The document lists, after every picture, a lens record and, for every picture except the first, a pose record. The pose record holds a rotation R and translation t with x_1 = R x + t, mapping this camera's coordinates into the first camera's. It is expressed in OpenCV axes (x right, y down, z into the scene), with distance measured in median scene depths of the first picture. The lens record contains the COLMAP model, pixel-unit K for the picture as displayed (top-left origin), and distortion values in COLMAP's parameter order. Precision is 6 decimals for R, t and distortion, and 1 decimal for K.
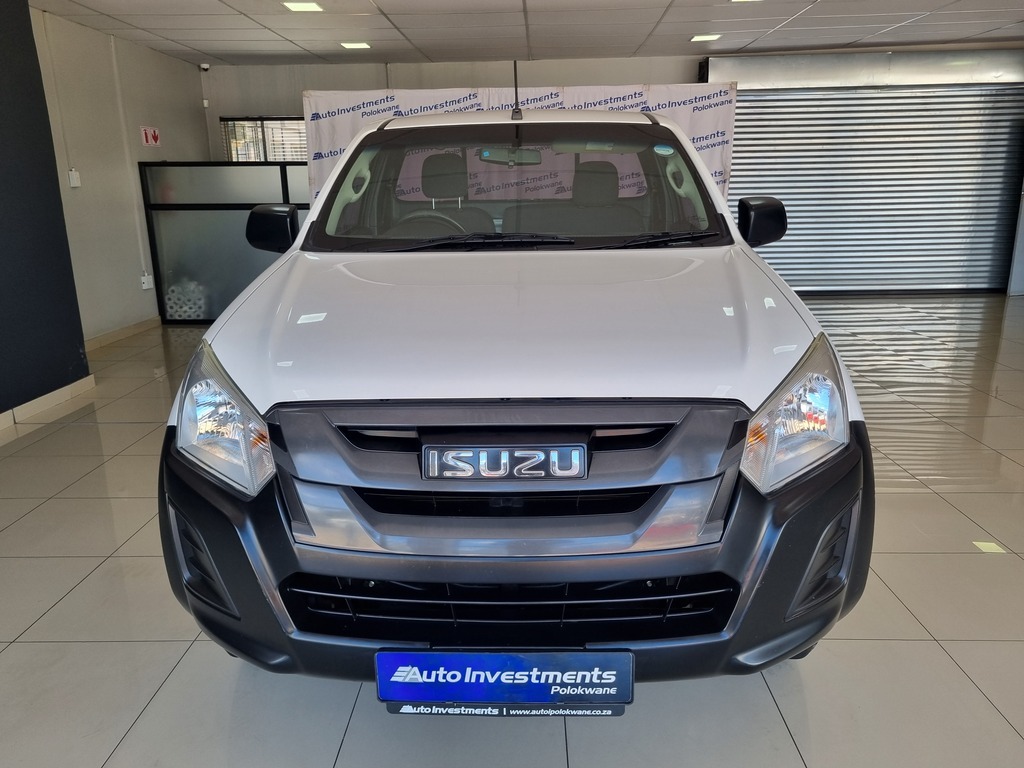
lens RADIAL K [[767.8, 0, 512.0], [0, 767.8, 384.0], [0, 0, 1]] dist [0.055475, -0.044525]
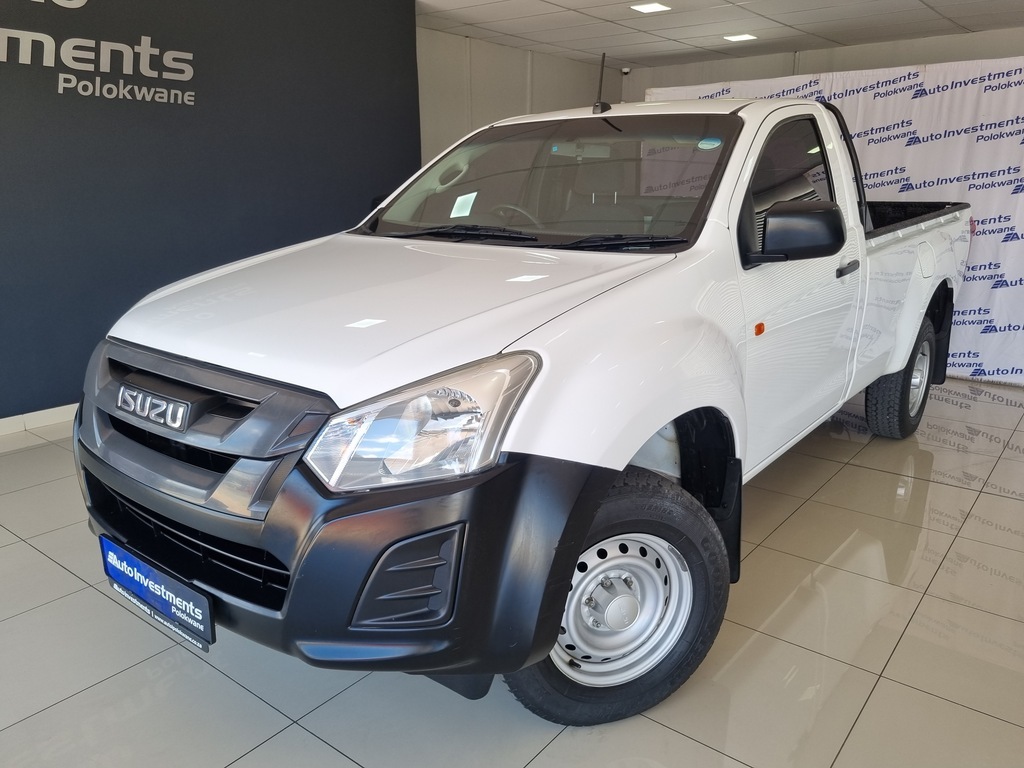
lens RADIAL K [[766.0, 0, 513.7], [0, 766.0, 372.5], [0, 0, 1]] dist [0.054759, -0.033815]
pose [[0.796164, 0.162187, -0.582939, 0.260940], [-0.165981, 0.984991, 0.047354, -0.023175], [0.581870, 0.059055, 0.811135, 0.079273]]
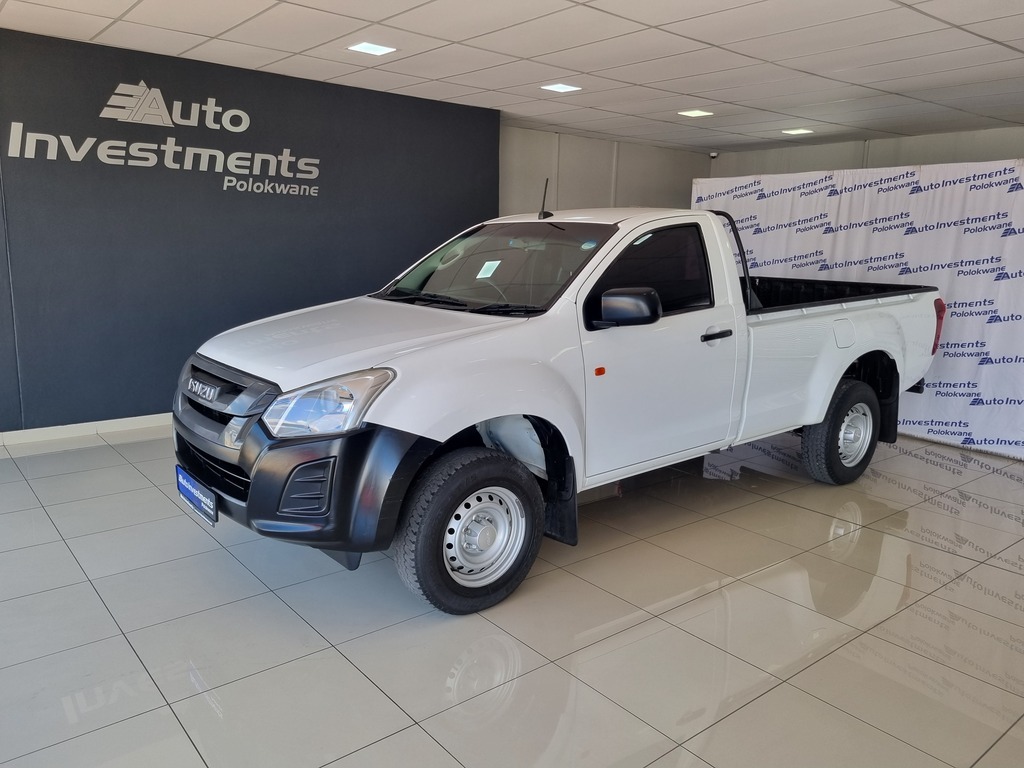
lens RADIAL K [[767.4, 0, 511.6], [0, 767.4, 363.2], [0, 0, 1]] dist [0.050398, -0.004901]
pose [[0.648956, 0.152524, -0.745381, 0.499165], [-0.224618, 0.974439, 0.003835, -0.039725], [0.726914, 0.164937, 0.666628, 0.038498]]
